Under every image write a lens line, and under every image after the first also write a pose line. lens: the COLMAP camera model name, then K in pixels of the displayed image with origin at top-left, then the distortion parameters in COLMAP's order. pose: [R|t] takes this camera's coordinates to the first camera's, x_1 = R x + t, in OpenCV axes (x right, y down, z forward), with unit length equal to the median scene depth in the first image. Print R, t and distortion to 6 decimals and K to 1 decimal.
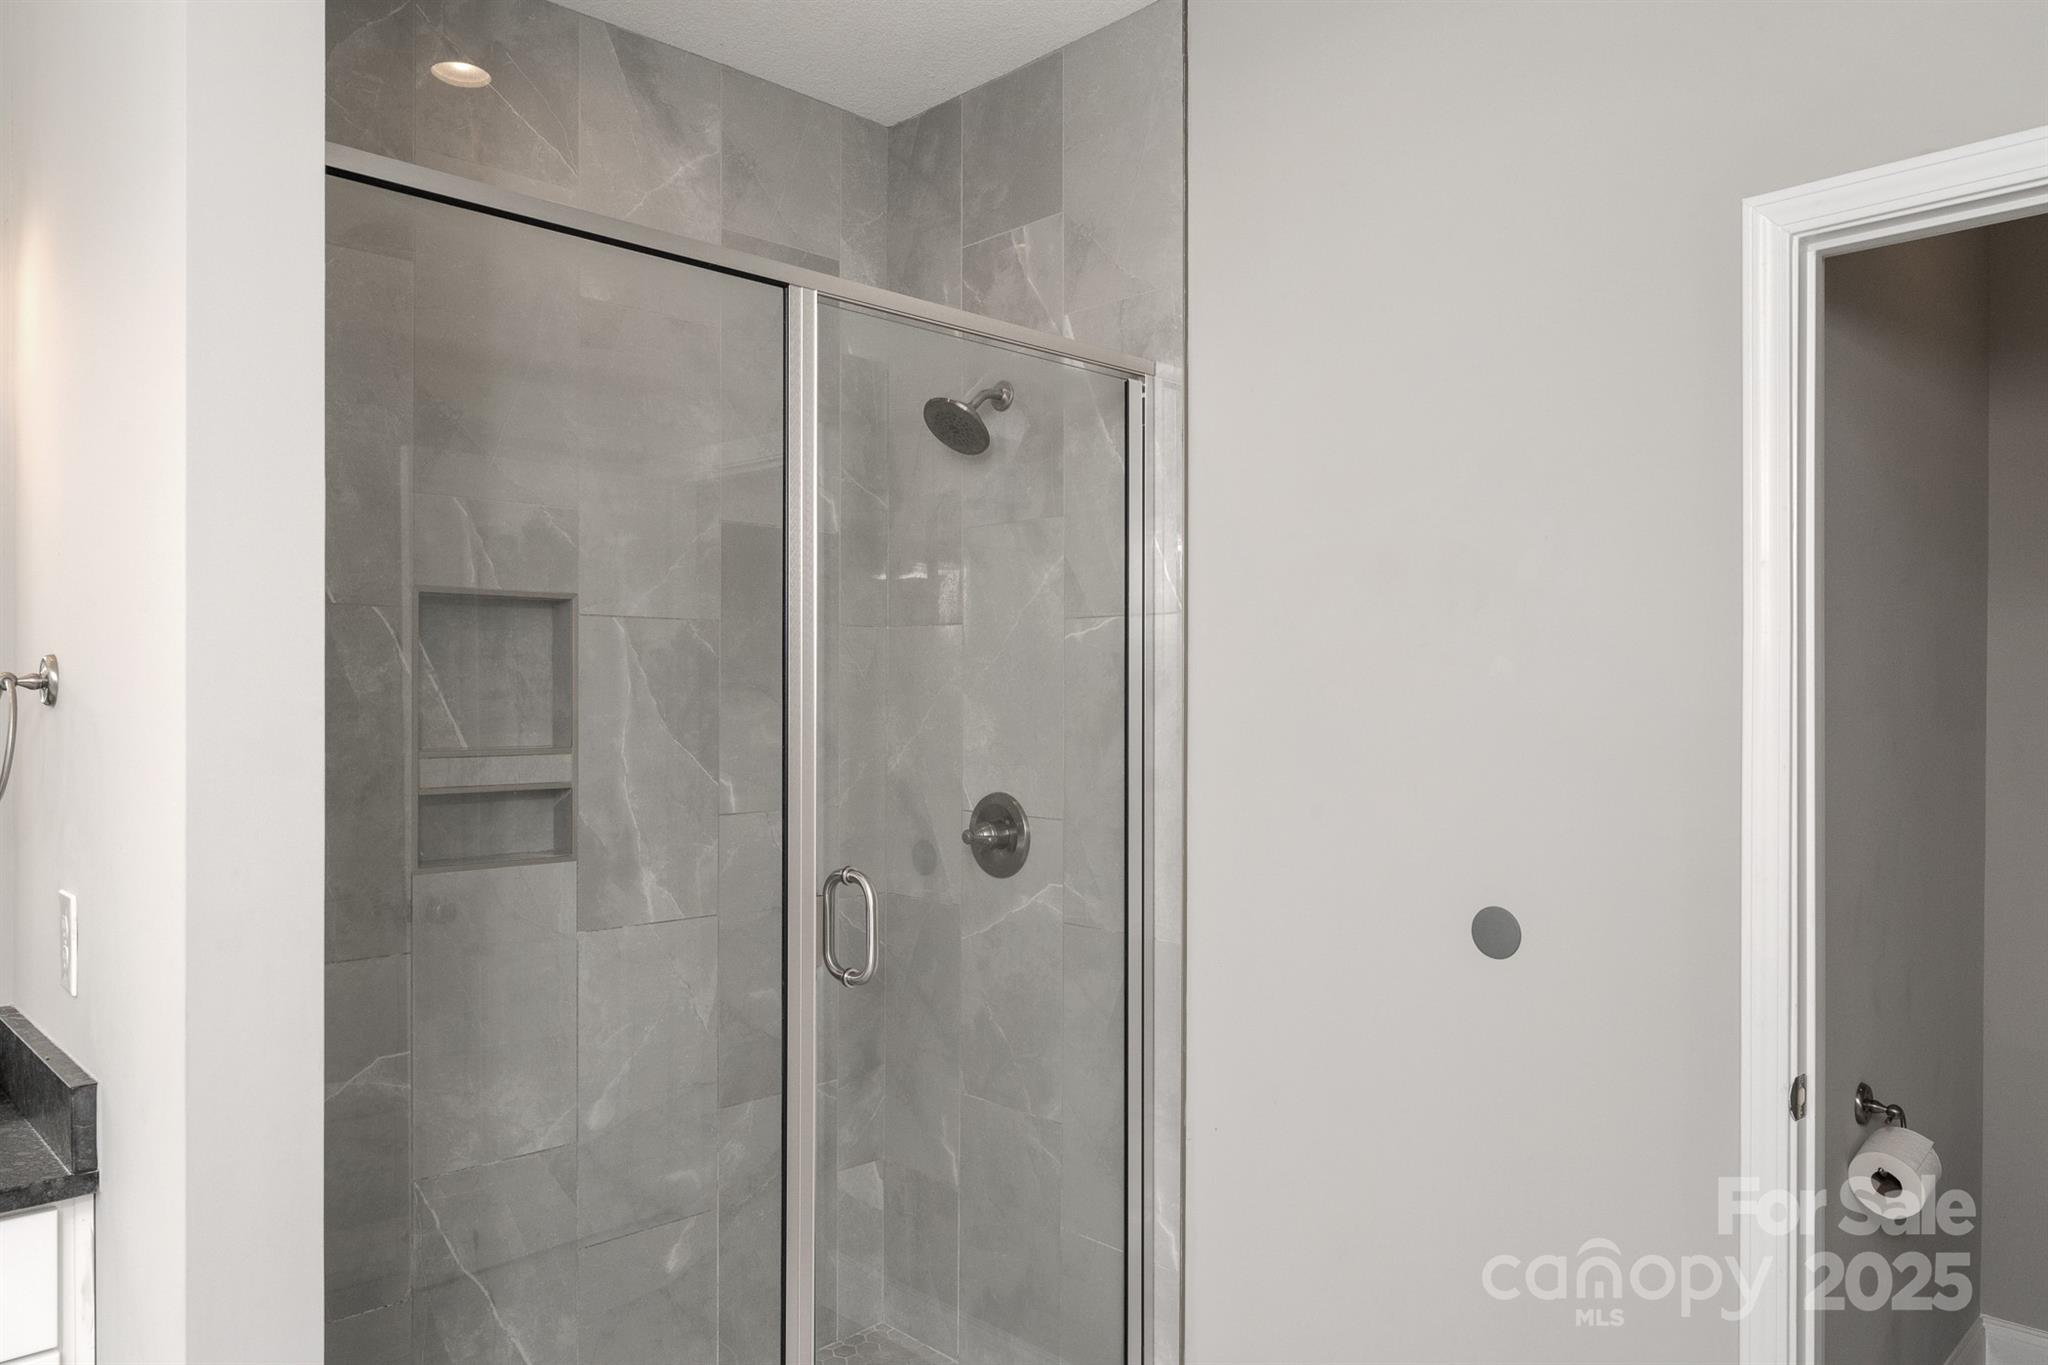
lens RADIAL K [[1355.3, 0, 1022.4], [0, 1355.3, 677.6], [0, 0, 1]] dist [-0.008006, 0.000621]
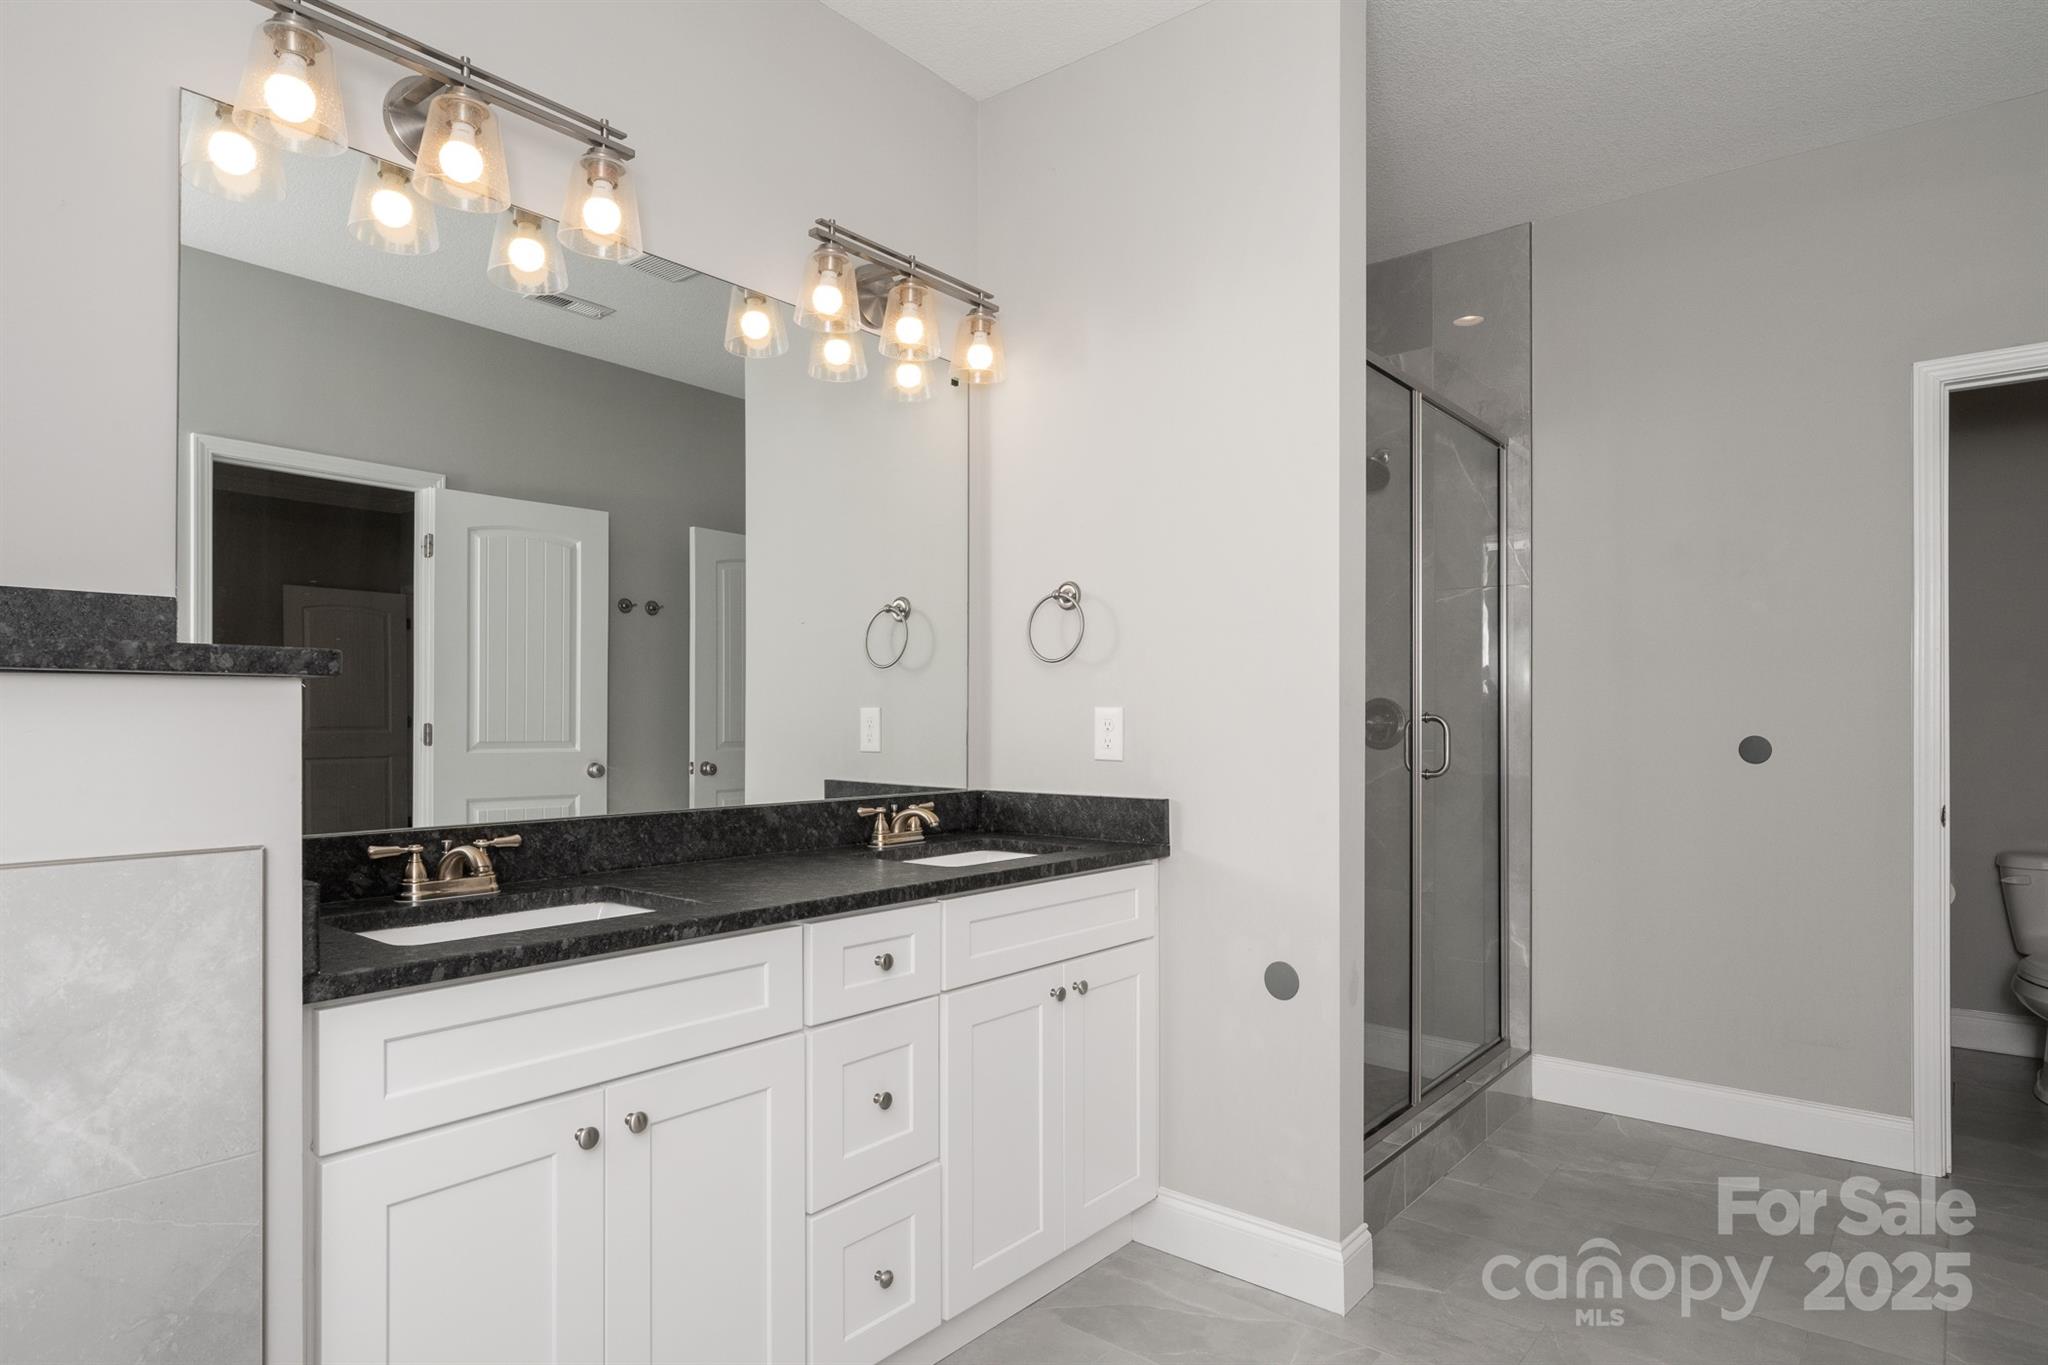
lens RADIAL K [[1160.4, 0, 1023.5], [0, 1160.4, 698.7], [0, 0, 1]] dist [0.007242, -0.000418]
pose [[0.993259, 0.001362, 0.115909, -0.850734], [-0.000523, 0.999973, -0.007270, 0.134508], [-0.115916, 0.007161, 0.993233, -0.480520]]
